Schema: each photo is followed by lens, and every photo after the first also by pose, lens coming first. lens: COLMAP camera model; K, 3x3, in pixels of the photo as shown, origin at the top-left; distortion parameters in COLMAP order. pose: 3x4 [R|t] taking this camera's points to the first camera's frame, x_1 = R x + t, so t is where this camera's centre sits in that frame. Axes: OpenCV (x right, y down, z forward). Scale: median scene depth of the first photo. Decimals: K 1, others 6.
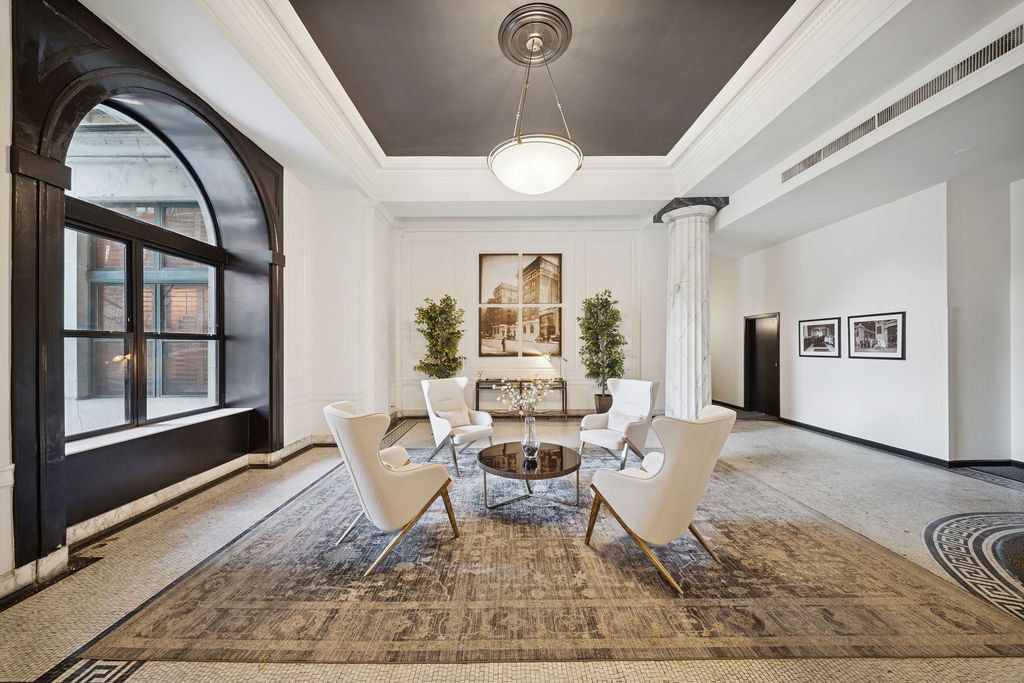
lens RADIAL K [[363.2, 0, 506.4], [0, 363.2, 343.7], [0, 0, 1]] dist [0.011641, -0.006832]
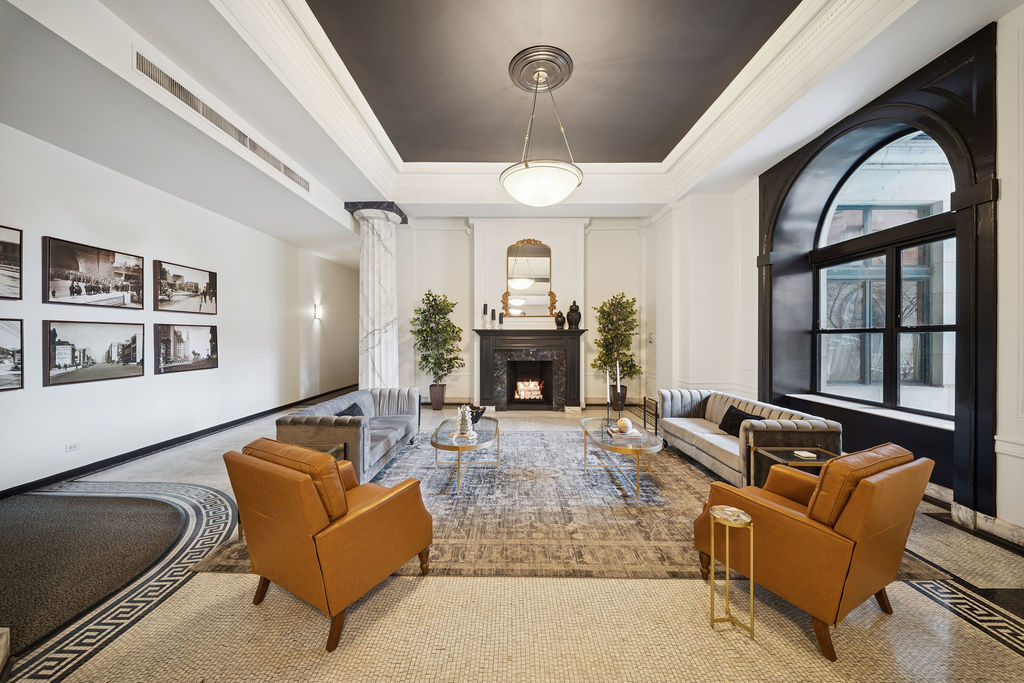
lens RADIAL K [[363.2, 0, 506.4], [0, 363.2, 343.7], [0, 0, 1]] dist [0.011641, -0.006832]
pose [[0.999784, 0.008765, -0.018871, -0.001346], [-0.008329, 0.999699, 0.023073, -0.000912], [0.019068, -0.022911, 0.999556, -0.178454]]
